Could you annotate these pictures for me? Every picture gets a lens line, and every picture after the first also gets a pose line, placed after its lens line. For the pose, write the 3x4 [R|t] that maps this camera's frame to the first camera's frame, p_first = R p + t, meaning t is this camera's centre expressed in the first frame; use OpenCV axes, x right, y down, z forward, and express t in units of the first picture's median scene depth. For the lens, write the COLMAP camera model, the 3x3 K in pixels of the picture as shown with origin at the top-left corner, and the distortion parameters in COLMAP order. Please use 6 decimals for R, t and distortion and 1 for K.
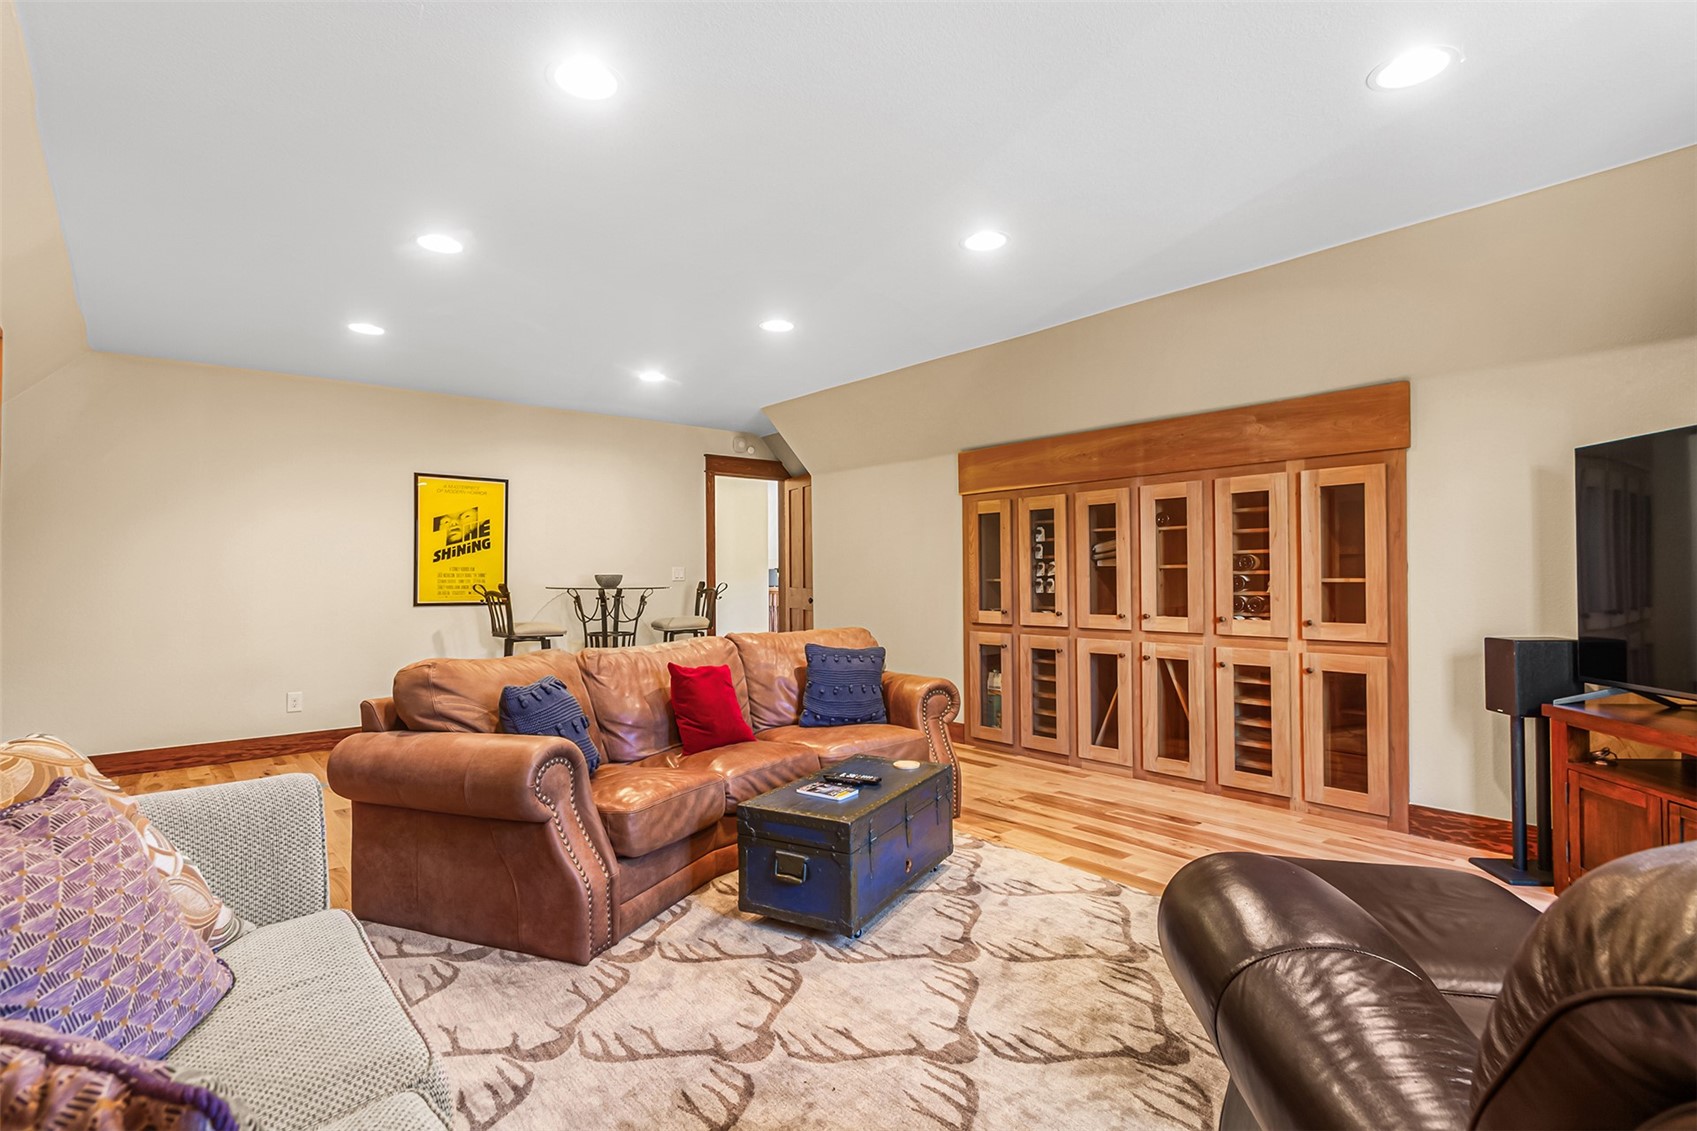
lens RADIAL K [[815.3, 0, 847.4], [0, 815.3, 552.3], [0, 0, 1]] dist [0.005400, -0.000434]
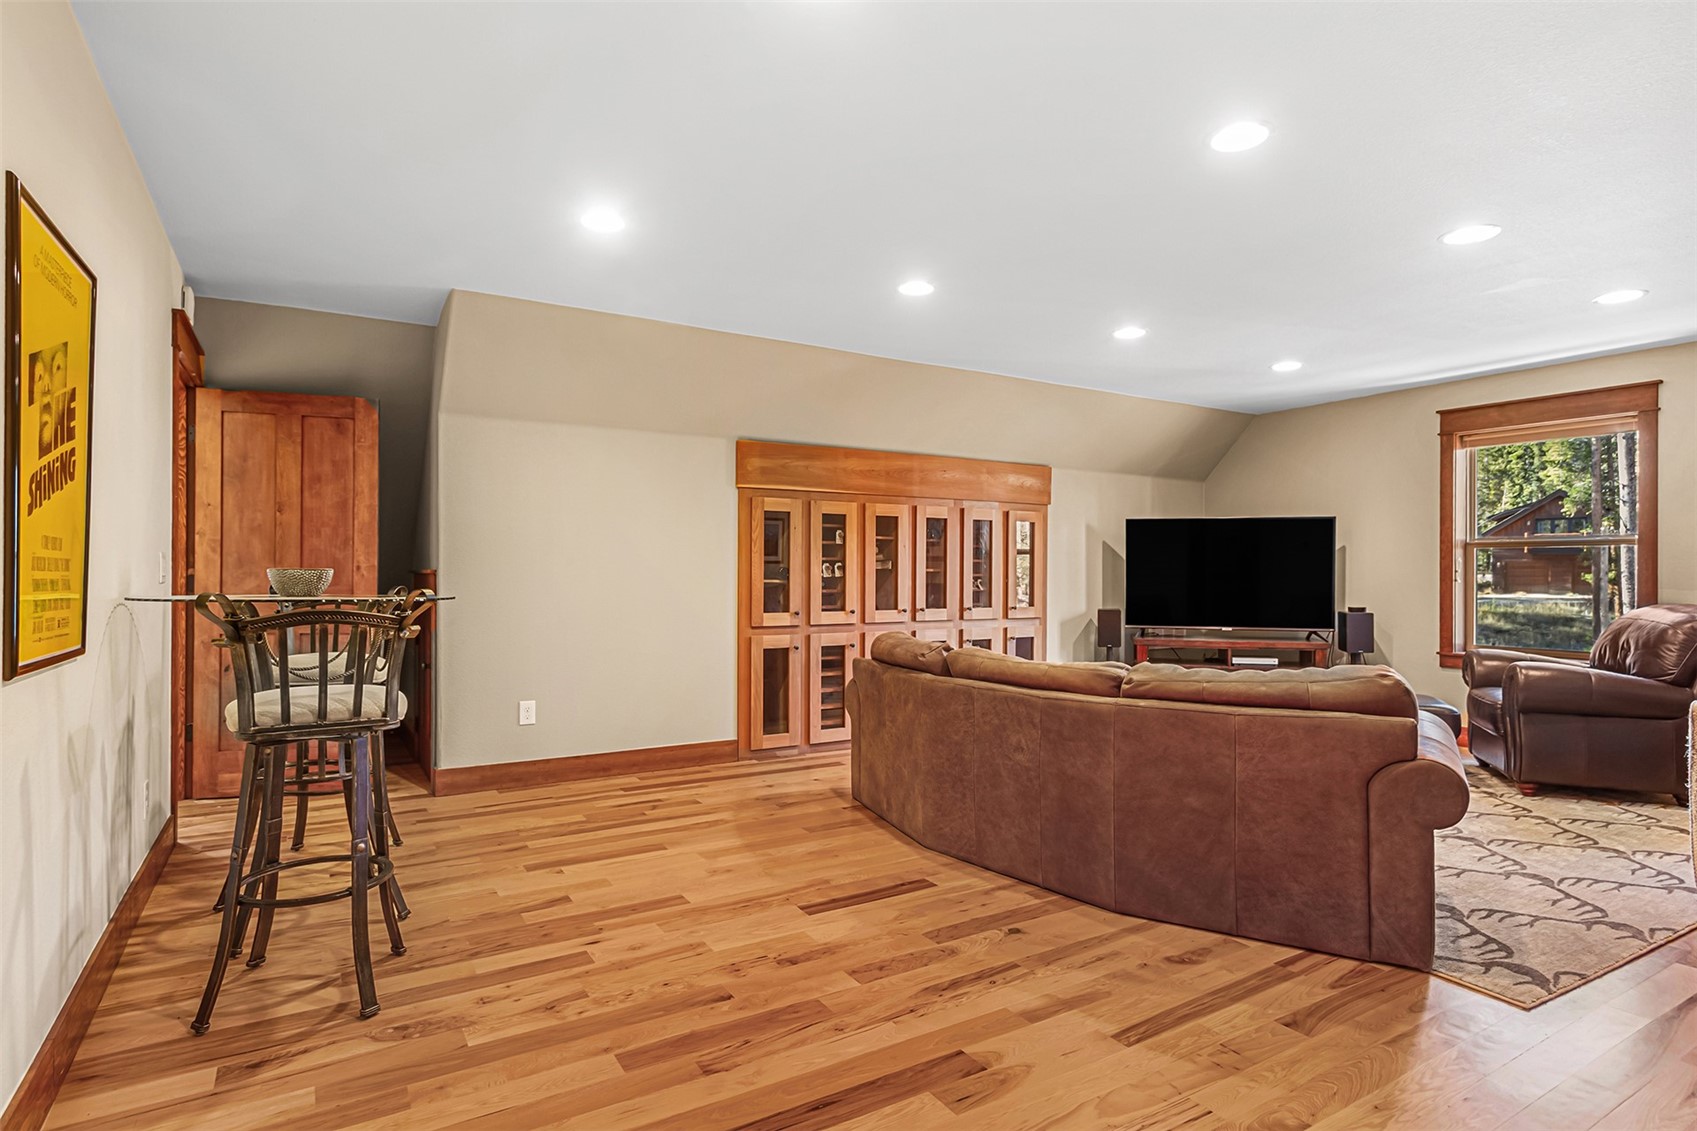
lens RADIAL K [[865.7, 0, 845.4], [0, 865.7, 580.8], [0, 0, 1]] dist [-0.000648, -0.000149]
pose [[0.173919, -0.000818, 0.984760, -0.840013], [-0.033557, 0.999414, 0.006757, 0.024734], [-0.984188, -0.034220, 0.173790, 0.761318]]
